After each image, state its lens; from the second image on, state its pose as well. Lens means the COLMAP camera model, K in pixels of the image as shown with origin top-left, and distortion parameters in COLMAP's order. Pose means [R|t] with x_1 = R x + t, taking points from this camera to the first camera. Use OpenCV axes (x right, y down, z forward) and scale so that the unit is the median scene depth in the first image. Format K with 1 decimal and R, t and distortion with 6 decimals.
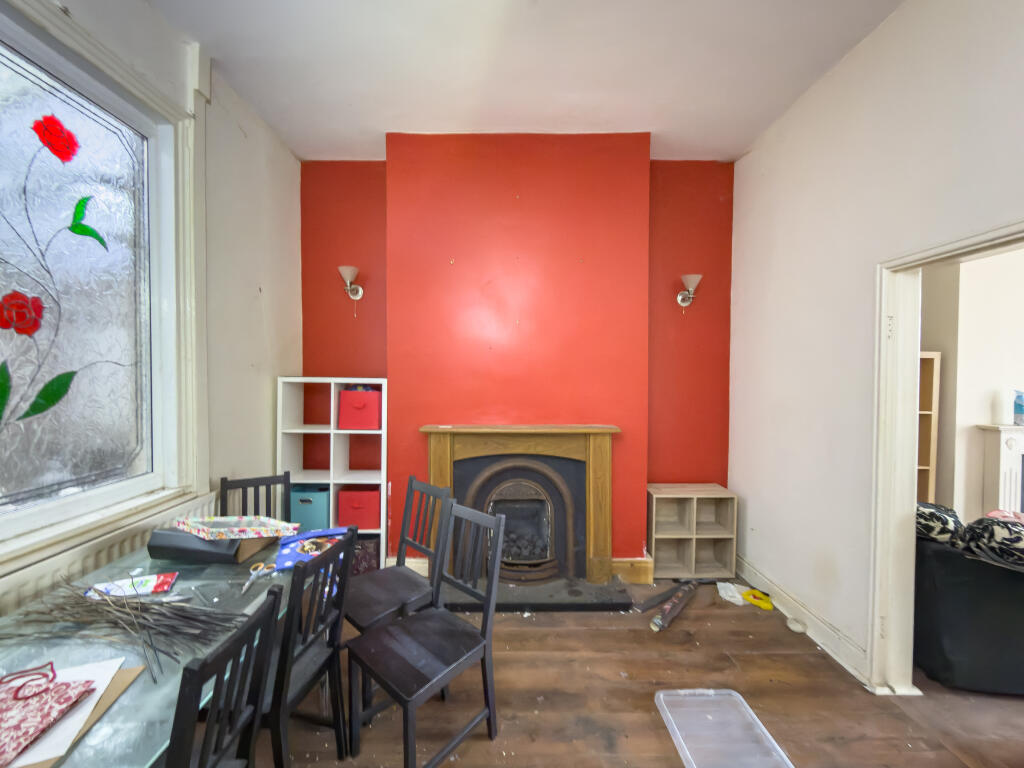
lens RADIAL K [[402.5, 0, 513.9], [0, 402.5, 382.9], [0, 0, 1]] dist [-0.009556, 0.000926]
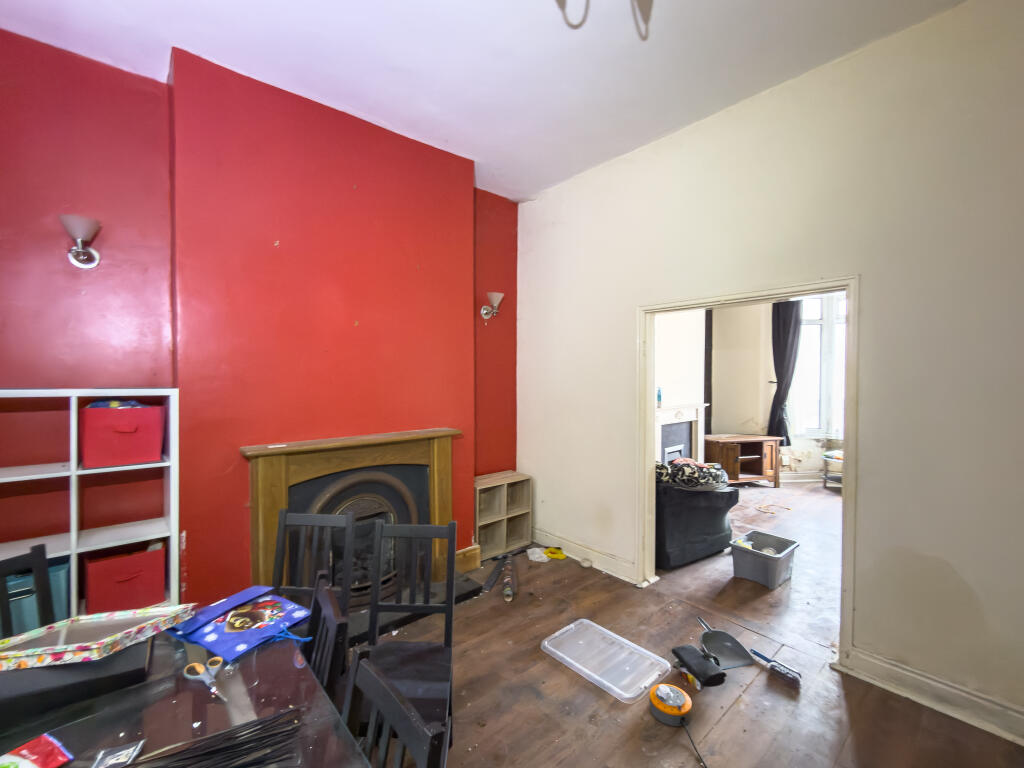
lens RADIAL K [[416.5, 0, 512.9], [0, 416.5, 380.2], [0, 0, 1]] dist [-0.006973, 0.000378]
pose [[0.775023, -0.009967, 0.631854, -0.323068], [0.014095, 0.999900, -0.001516, -0.015136], [-0.631776, 0.010081, 0.775086, 0.044674]]
